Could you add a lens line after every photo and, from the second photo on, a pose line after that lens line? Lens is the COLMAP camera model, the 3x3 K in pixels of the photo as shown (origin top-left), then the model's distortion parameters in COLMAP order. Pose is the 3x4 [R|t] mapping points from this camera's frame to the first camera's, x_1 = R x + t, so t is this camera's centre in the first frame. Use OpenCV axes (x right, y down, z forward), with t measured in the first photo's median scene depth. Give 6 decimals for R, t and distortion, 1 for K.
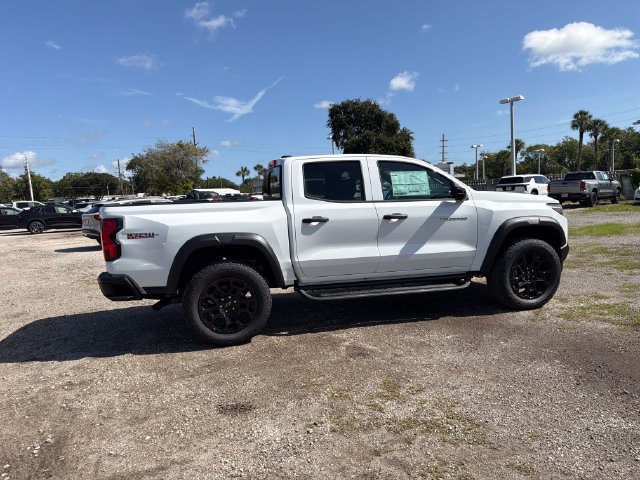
lens RADIAL K [[454.8, 0, 315.7], [0, 454.8, 242.7], [0, 0, 1]] dist [0.050821, -0.066436]
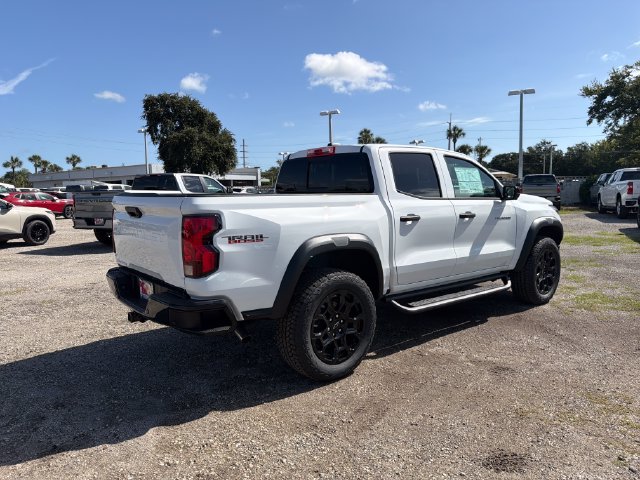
lens RADIAL K [[454.8, 0, 317.0], [0, 454.8, 238.7], [0, 0, 1]] dist [0.050821, -0.066436]
pose [[0.902209, -0.012516, 0.431117, -0.509329], [0.018664, 0.999775, -0.010033, -0.005686], [-0.430895, 0.017098, 0.902240, 0.282733]]
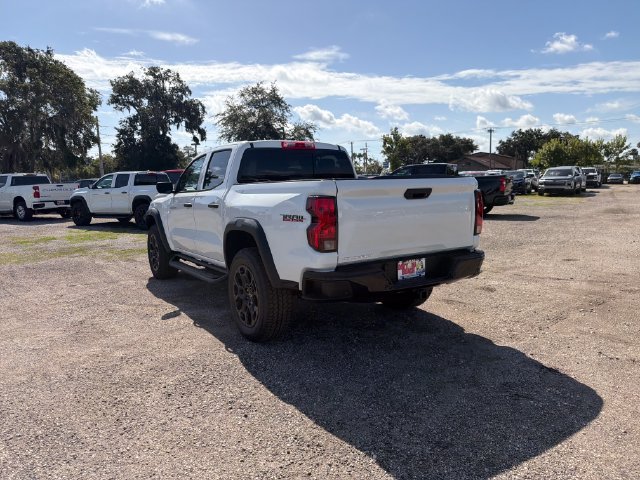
lens RADIAL K [[454.8, 0, 314.2], [0, 454.8, 238.2], [0, 0, 1]] dist [0.050821, -0.066436]
pose [[-0.305975, -0.058941, 0.950213, -1.095377], [0.140694, 0.984323, 0.106361, -0.087144], [-0.941586, 0.166233, -0.292885, 1.395314]]
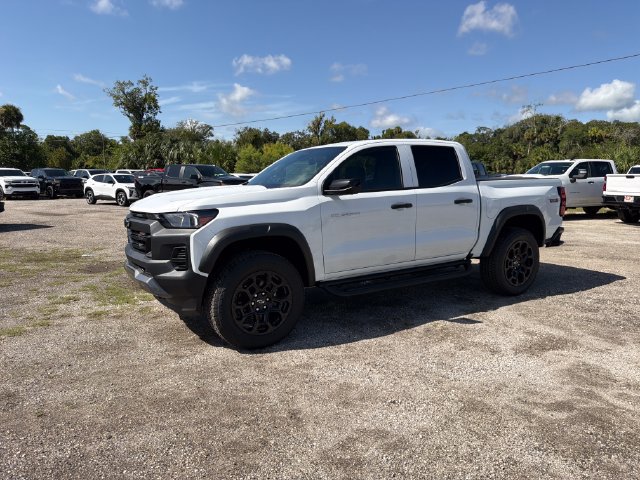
lens RADIAL K [[454.8, 0, 319.4], [0, 454.8, 235.9], [0, 0, 1]] dist [0.050821, -0.066436]
pose [[-0.956267, 0.086386, -0.279449, 0.490008], [0.017206, 0.970351, 0.241086, -0.257798], [0.291990, 0.225735, -0.929401, 2.173778]]
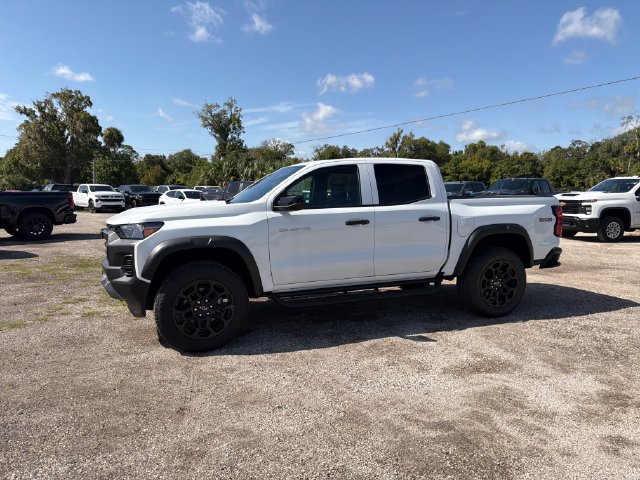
lens RADIAL K [[454.8, 0, 318.4], [0, 454.8, 239.1], [0, 0, 1]] dist [0.050821, -0.066436]
pose [[-0.992297, 0.056615, -0.110189, 0.251918], [0.032513, 0.977300, 0.209349, -0.257798], [0.119540, 0.204154, -0.971613, 2.267335]]
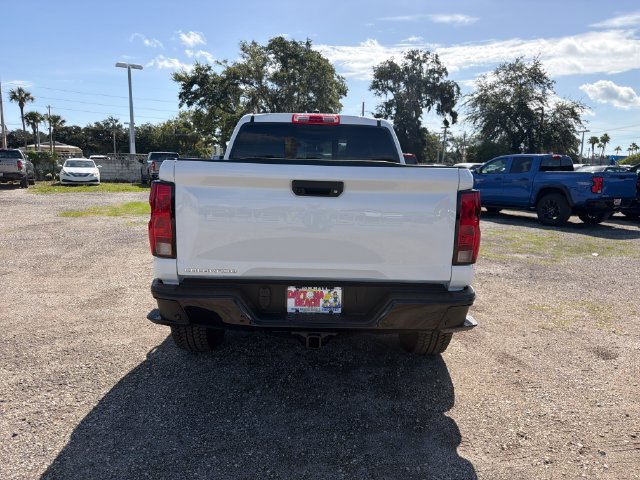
lens RADIAL K [[454.8, 0, 319.1], [0, 454.8, 243.8], [0, 0, 1]] dist [0.050821, -0.066436]
pose [[0.223443, -0.106574, 0.968873, -0.920201], [0.069194, 0.993231, 0.093296, -0.045044], [-0.972258, 0.046194, 0.229305, 0.925086]]
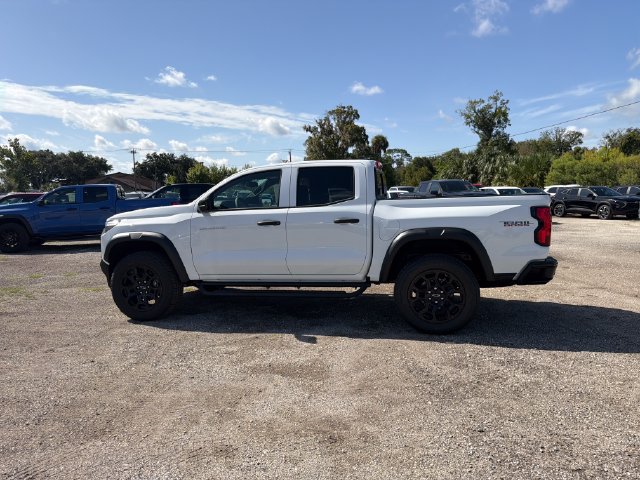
lens RADIAL K [[454.8, 0, 316.2], [0, 454.8, 240.3], [0, 0, 1]] dist [0.050821, -0.066436]
pose [[-0.886529, 0.020116, 0.462235, -0.501882], [0.110532, 0.979335, 0.169370, -0.213903], [-0.449276, 0.201244, -0.870432, 2.193313]]
